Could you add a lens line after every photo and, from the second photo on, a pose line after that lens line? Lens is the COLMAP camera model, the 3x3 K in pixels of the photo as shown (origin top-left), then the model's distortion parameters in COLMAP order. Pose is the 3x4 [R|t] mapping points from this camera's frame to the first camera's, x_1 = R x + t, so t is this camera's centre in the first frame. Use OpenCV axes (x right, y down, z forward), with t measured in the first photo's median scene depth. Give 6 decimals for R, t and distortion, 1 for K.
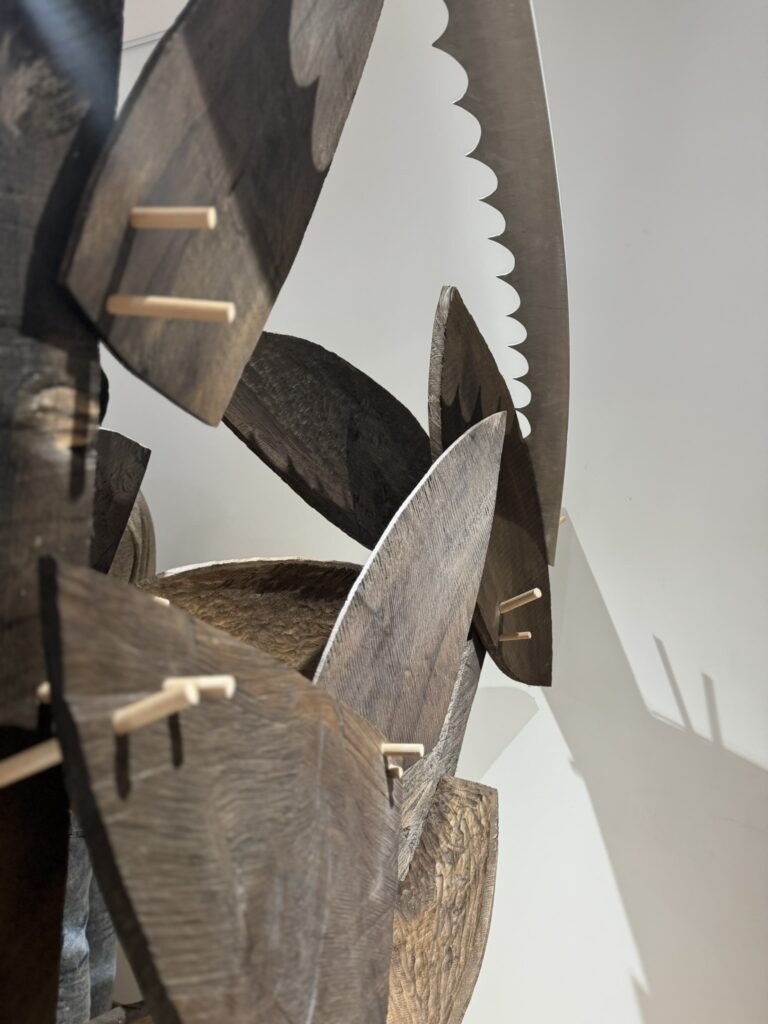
lens RADIAL K [[708.5, 0, 384.0], [0, 708.5, 512.0], [0, 0, 1]] dist [0.094144, -0.097981]
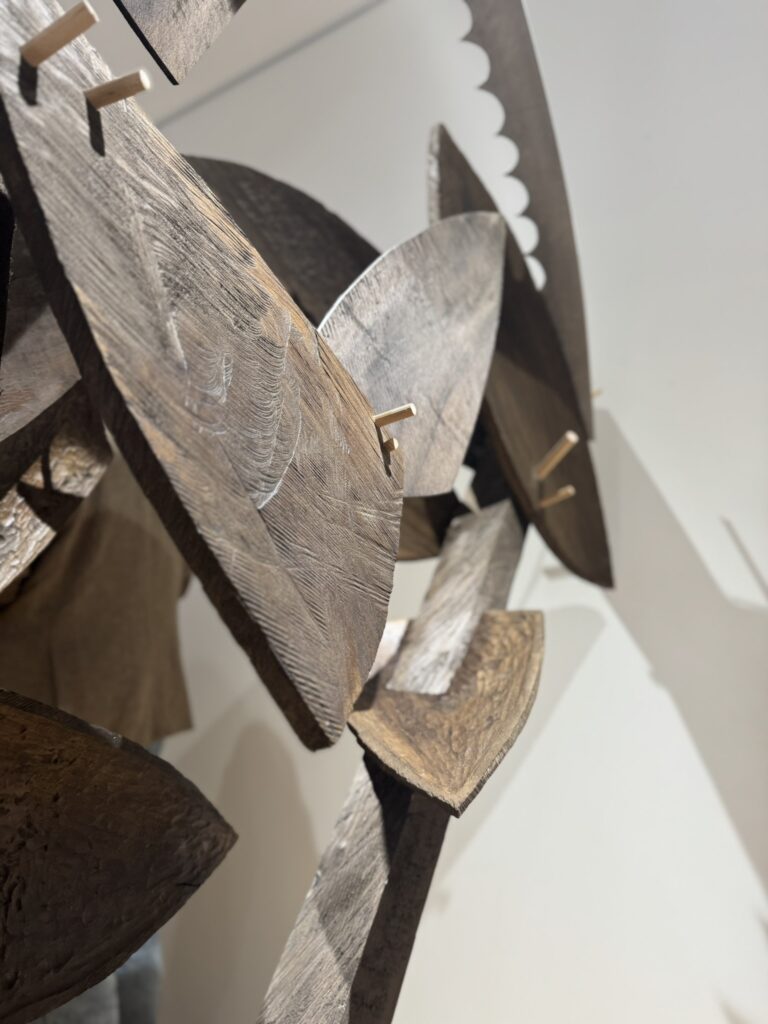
lens RADIAL K [[708.5, 0, 384.0], [0, 708.5, 512.0], [0, 0, 1]] dist [0.094144, -0.097981]
pose [[0.989608, -0.101432, -0.101920, 0.070615], [0.080973, 0.978838, -0.187933, 0.470860], [0.118826, 0.177727, 0.976879, 0.077985]]
